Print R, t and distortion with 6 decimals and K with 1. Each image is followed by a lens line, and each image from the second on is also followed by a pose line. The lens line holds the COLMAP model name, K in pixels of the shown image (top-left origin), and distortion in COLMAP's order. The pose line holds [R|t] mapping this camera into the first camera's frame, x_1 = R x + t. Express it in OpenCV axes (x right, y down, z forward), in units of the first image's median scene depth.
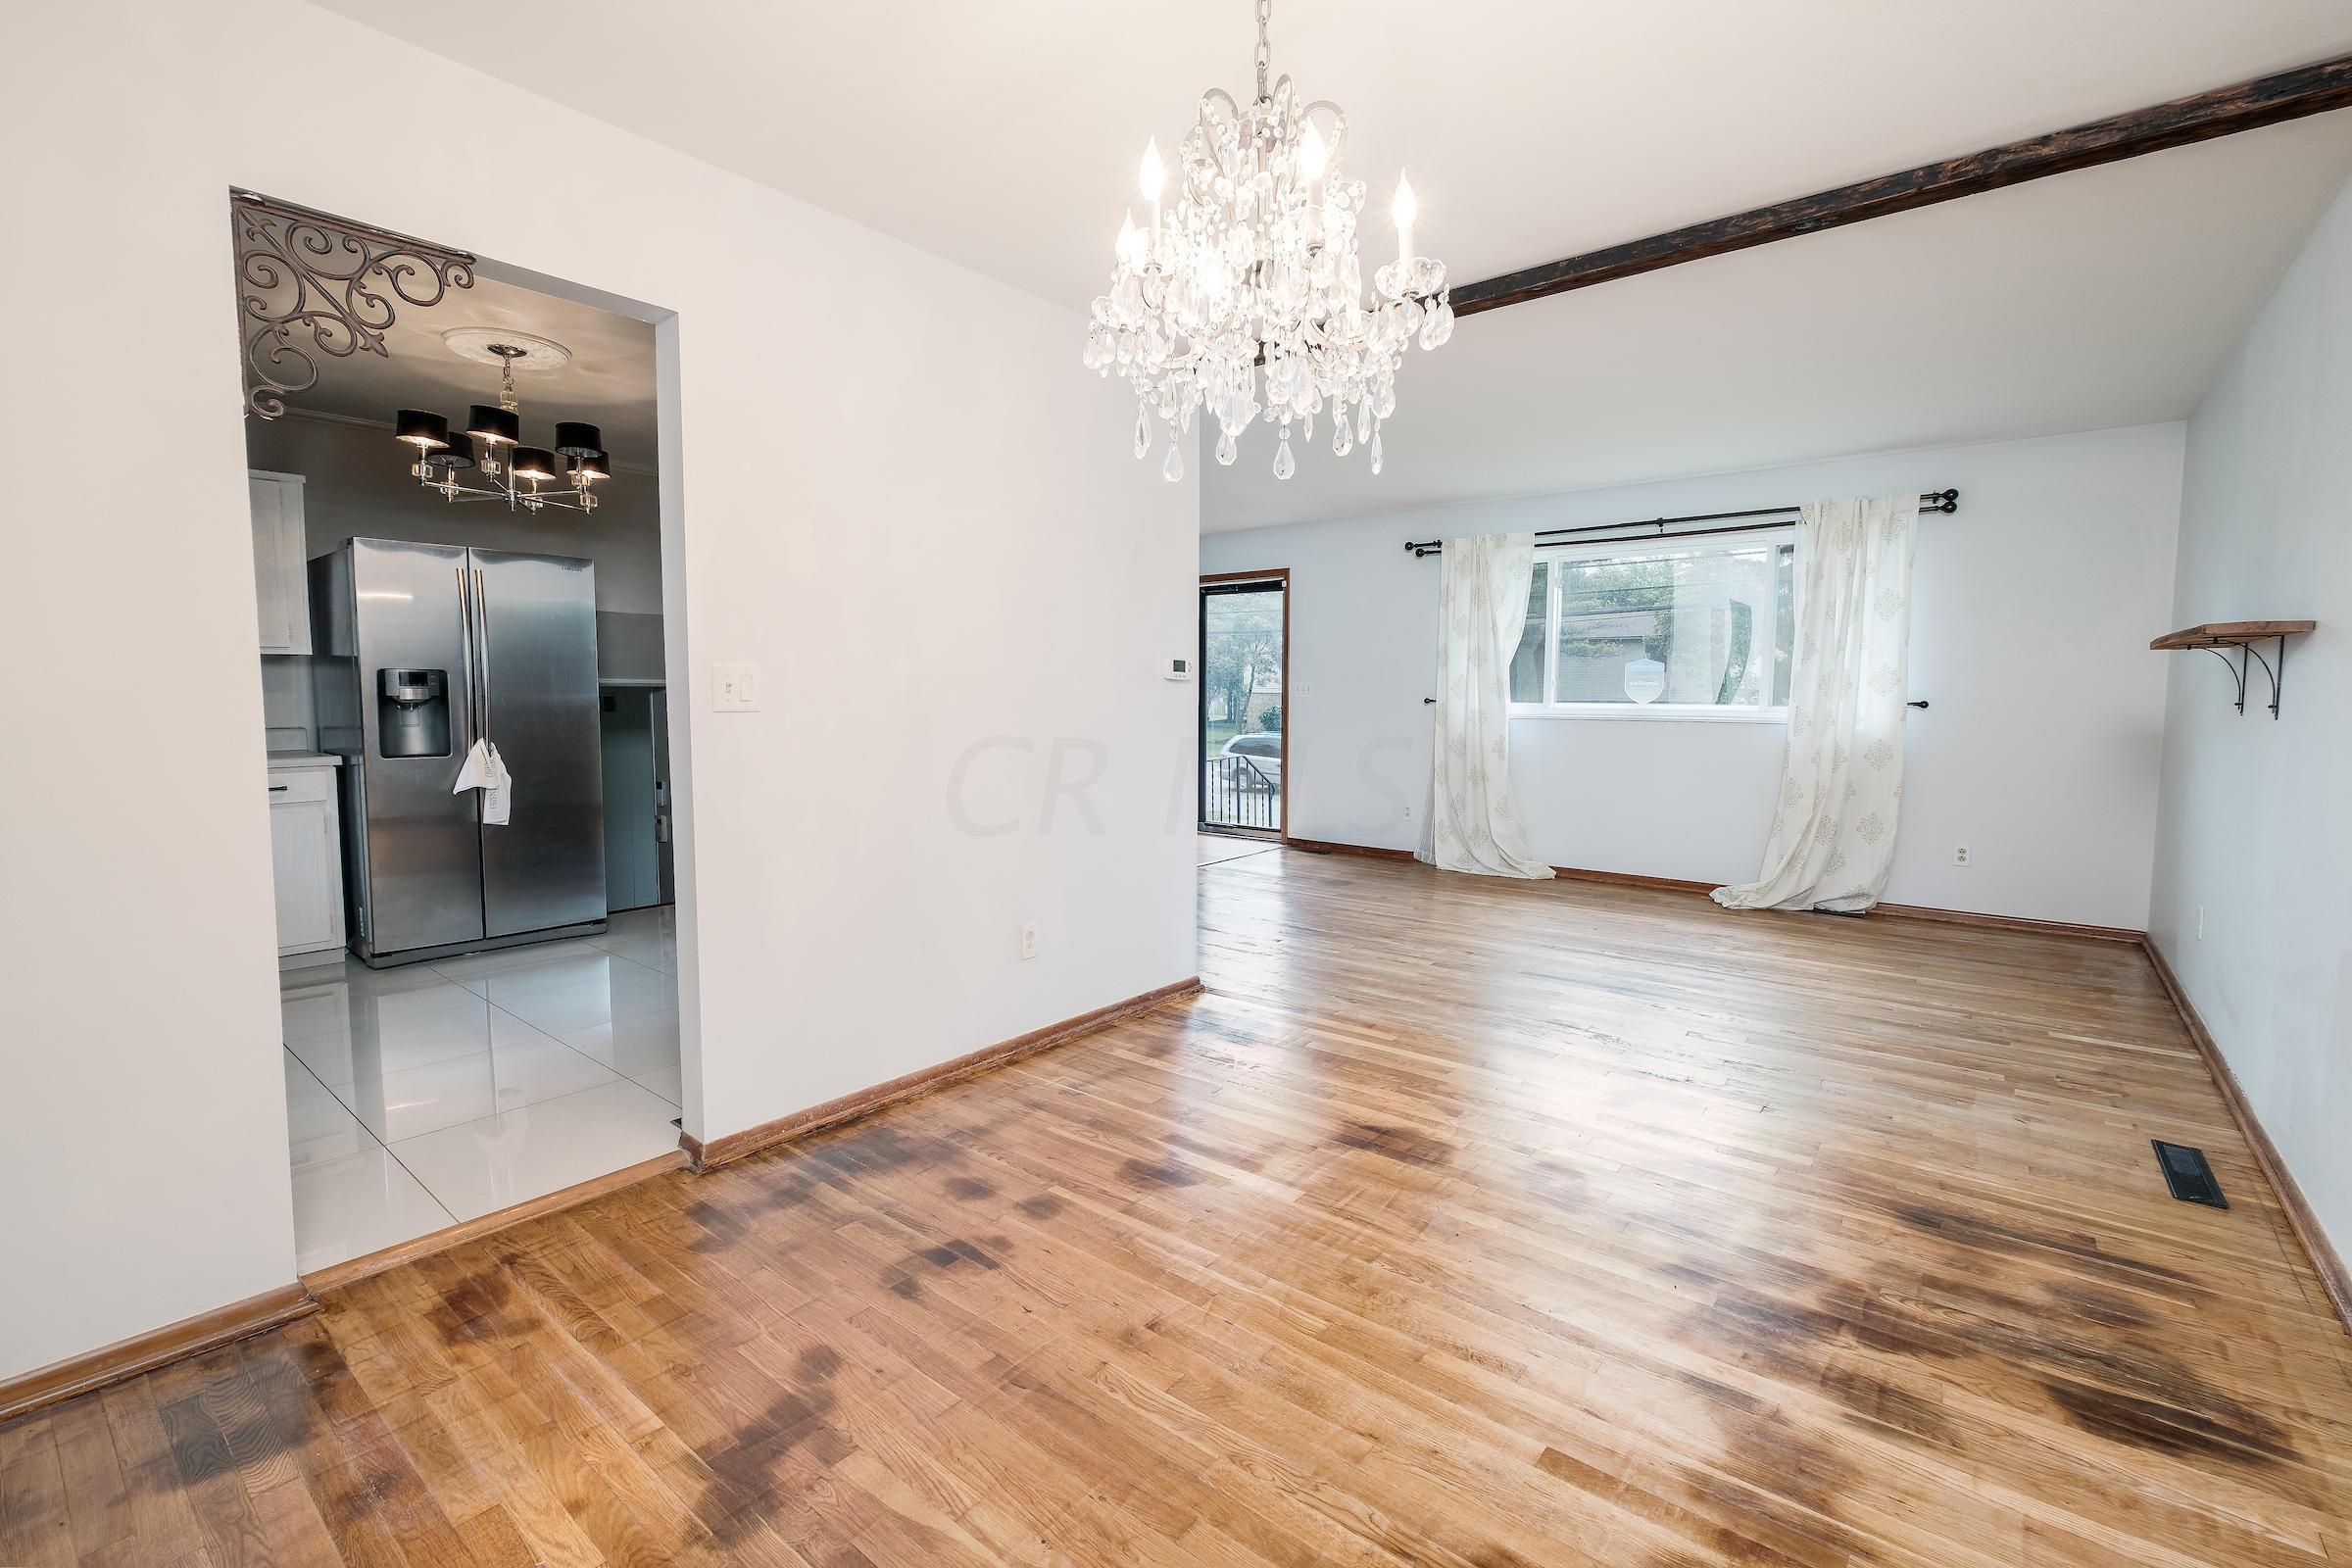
lens RADIAL K [[1022.9, 0, 1173.4], [0, 1022.9, 780.2], [0, 0, 1]] dist [-0.002669, -0.000866]
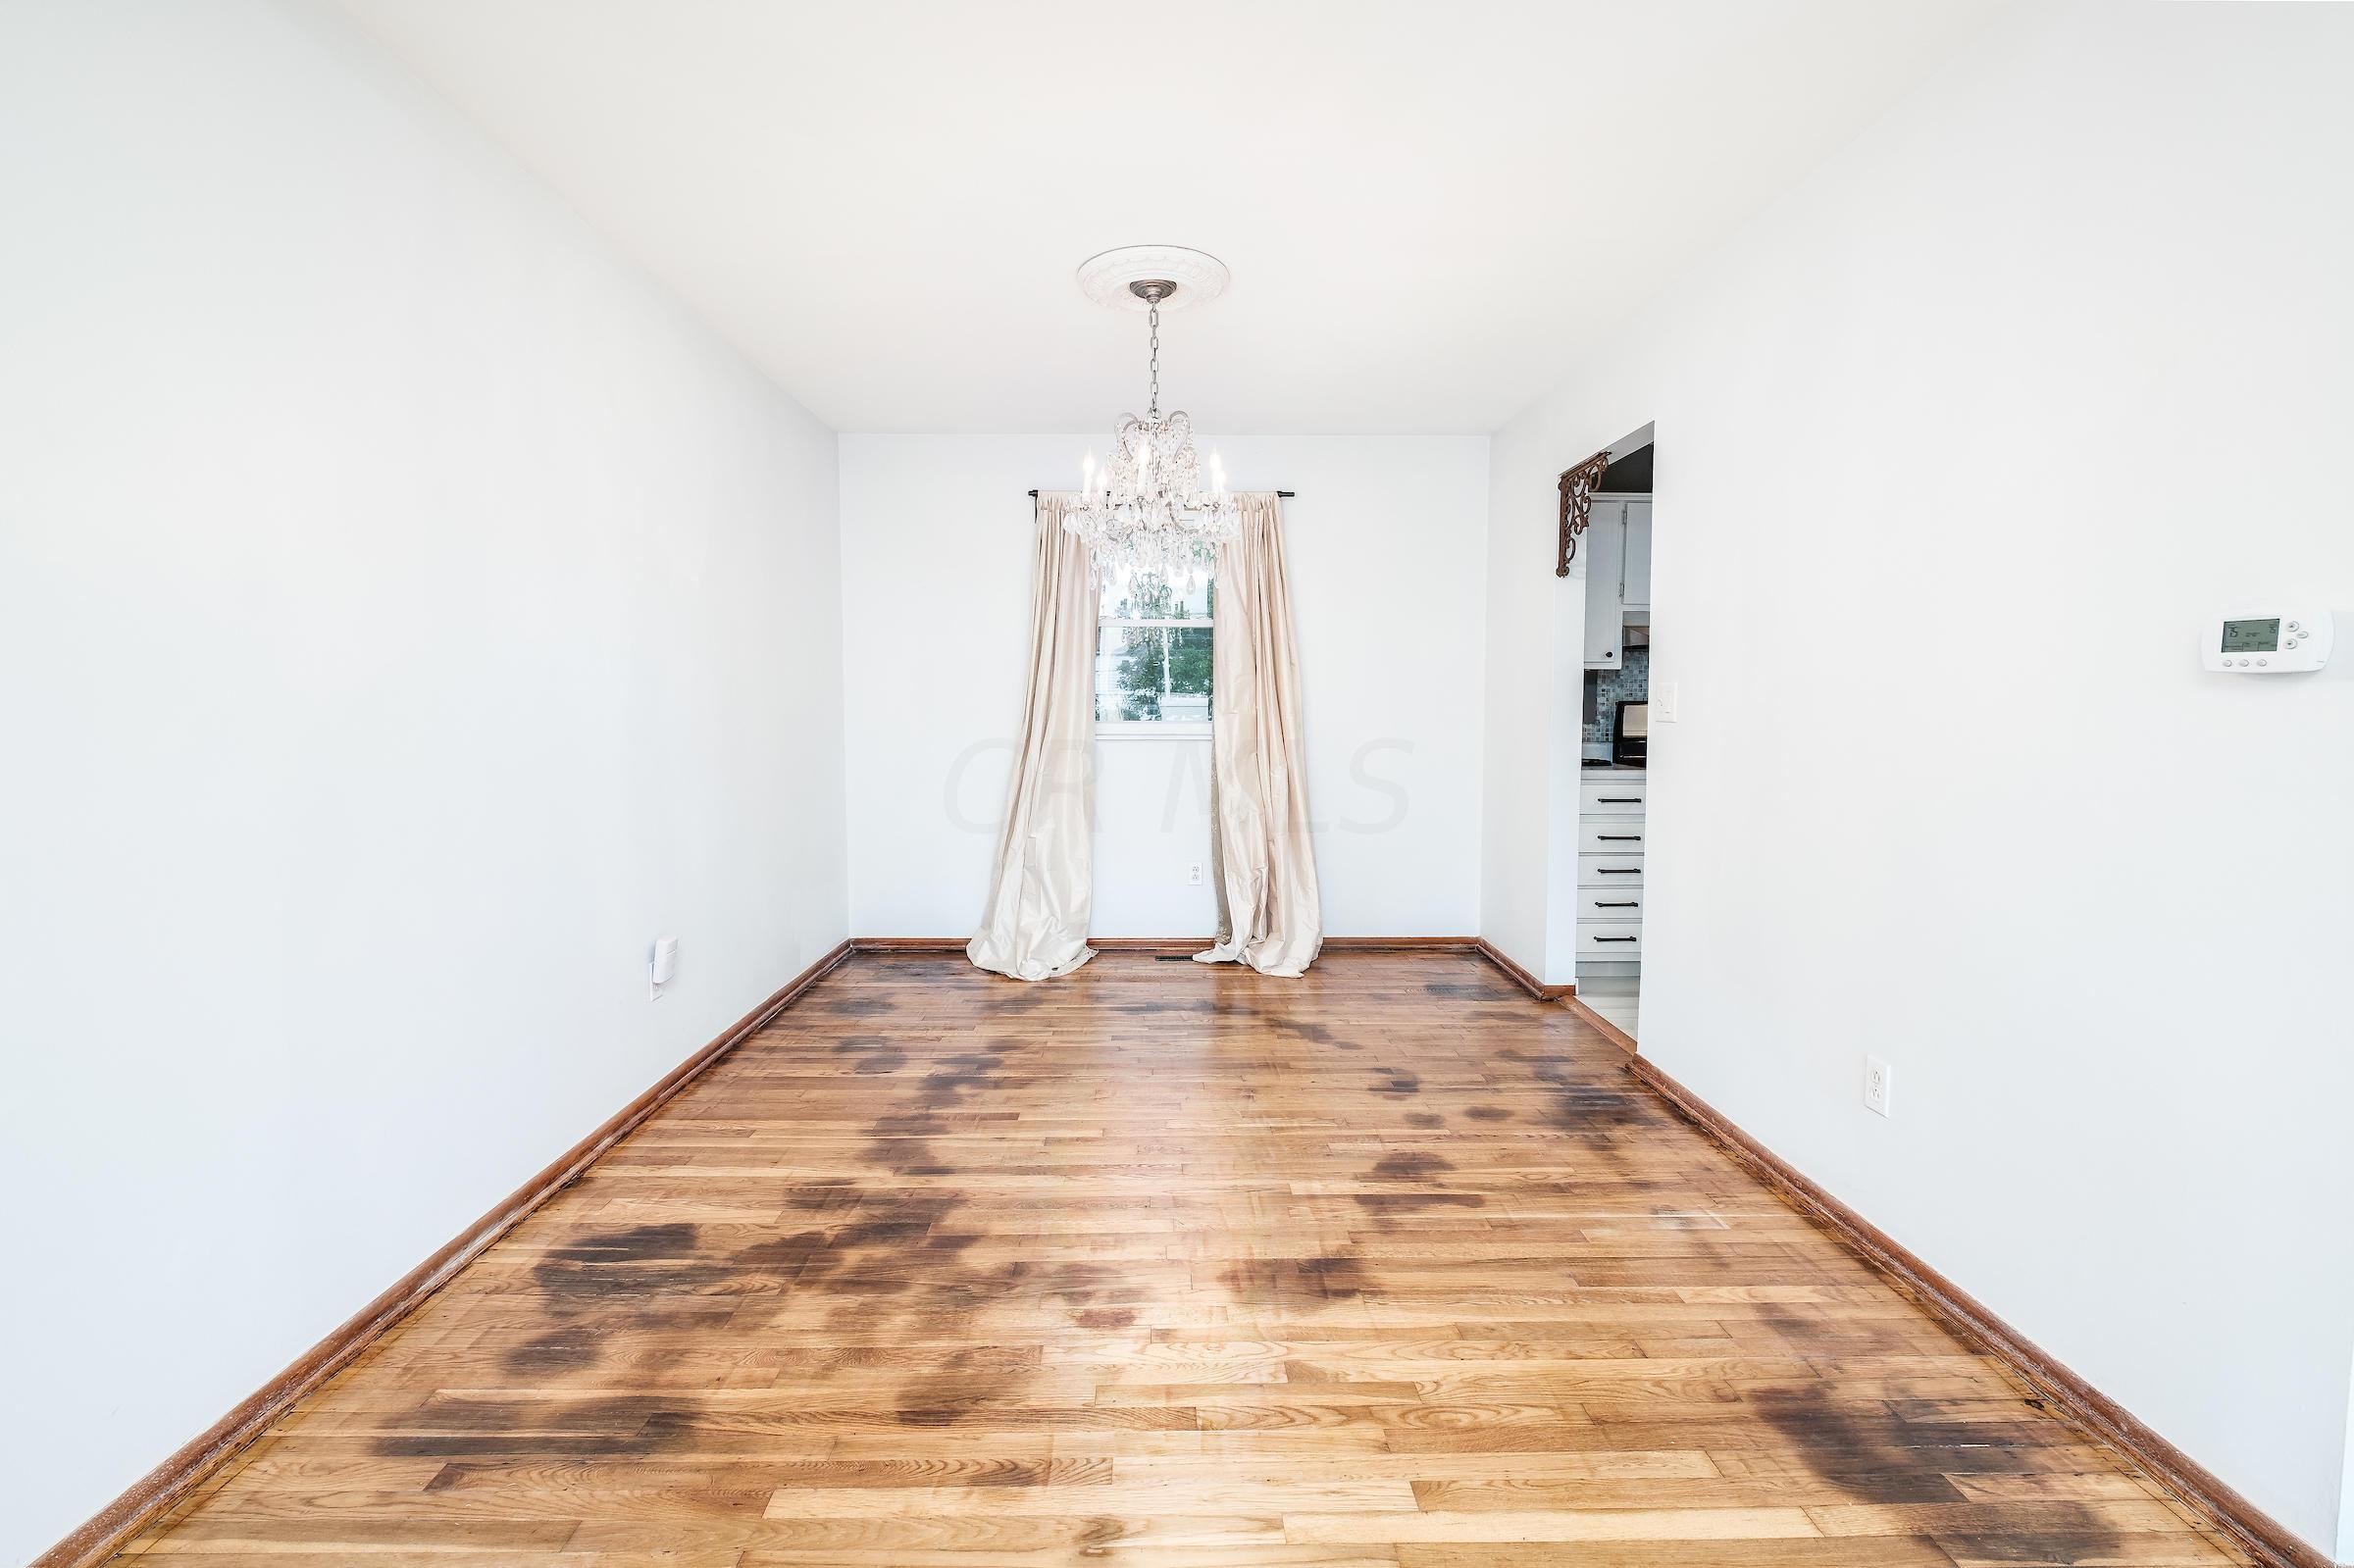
lens RADIAL K [[1023.6, 0, 1177.5], [0, 1023.6, 783.9], [0, 0, 1]] dist [-0.002669, -0.000866]
pose [[-0.765041, 0.049161, -0.642102, 0.886680], [-0.055739, 0.988285, 0.142077, -0.148701], [0.641565, 0.144485, -0.753338, 1.697179]]
